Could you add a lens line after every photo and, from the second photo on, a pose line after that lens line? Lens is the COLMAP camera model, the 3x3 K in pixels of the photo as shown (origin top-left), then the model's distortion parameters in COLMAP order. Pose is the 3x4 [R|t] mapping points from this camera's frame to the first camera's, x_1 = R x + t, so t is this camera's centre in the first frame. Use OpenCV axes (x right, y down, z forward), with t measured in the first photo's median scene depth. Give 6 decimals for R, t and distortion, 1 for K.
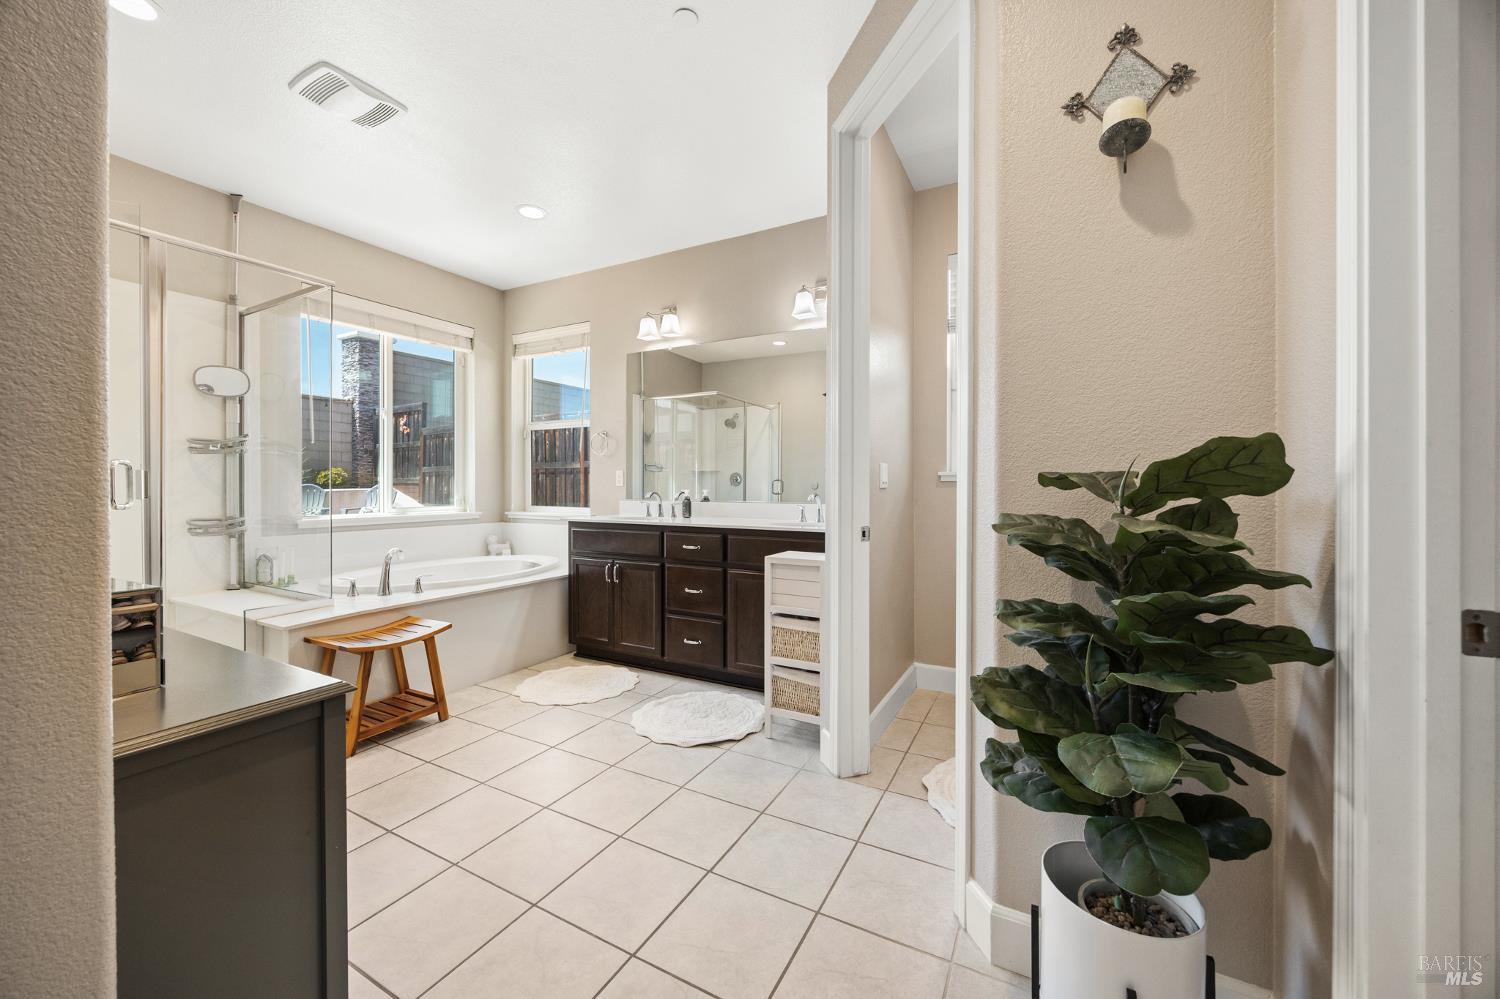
lens RADIAL K [[566.9, 0, 747.9], [0, 566.9, 476.1], [0, 0, 1]] dist [-0.001892, -0.000116]
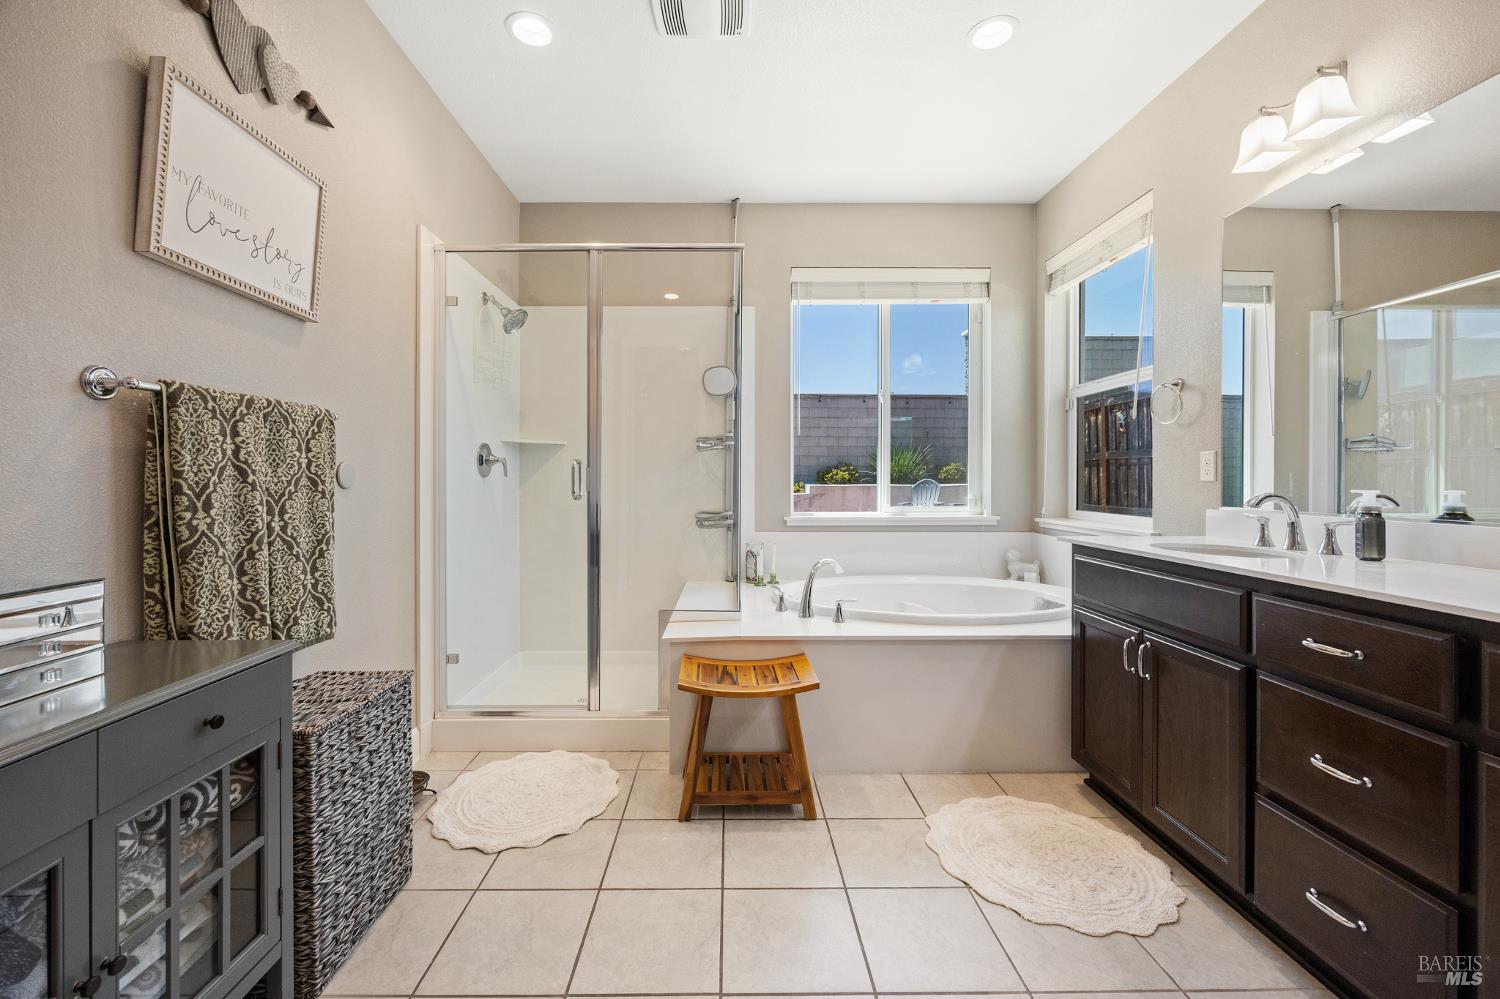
lens RADIAL K [[596.7, 0, 732.9], [0, 596.7, 479.3], [0, 0, 1]] dist [-0.001286, -0.000282]
pose [[0.488947, -0.002531, -0.872310, 0.037507], [0.015649, 0.999860, 0.005870, 0.006631], [0.872173, -0.016520, 0.488918, 0.389148]]
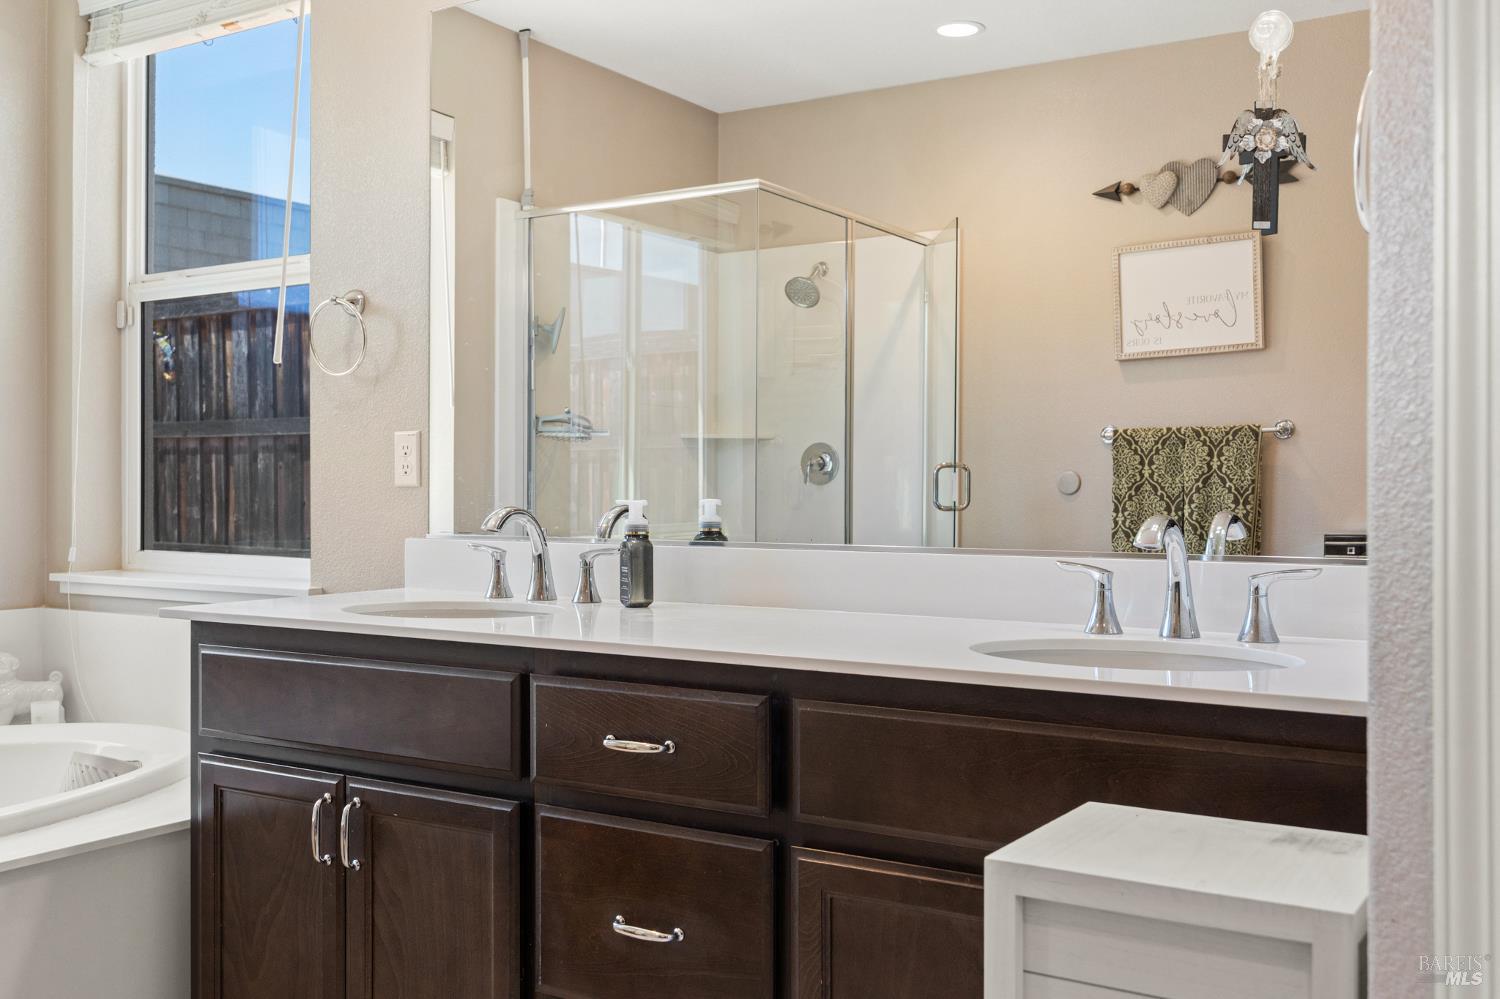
lens RADIAL K [[1436.3, 0, 750.1], [0, 1436.3, 476.5], [0, 0, 1]] dist [-0.000064, -0.004553]
pose [[0.997661, -0.002863, -0.068301, -0.009803], [0.003692, 0.999921, 0.012020, 0.005370], [0.068261, -0.012244, 0.997592, 0.331293]]
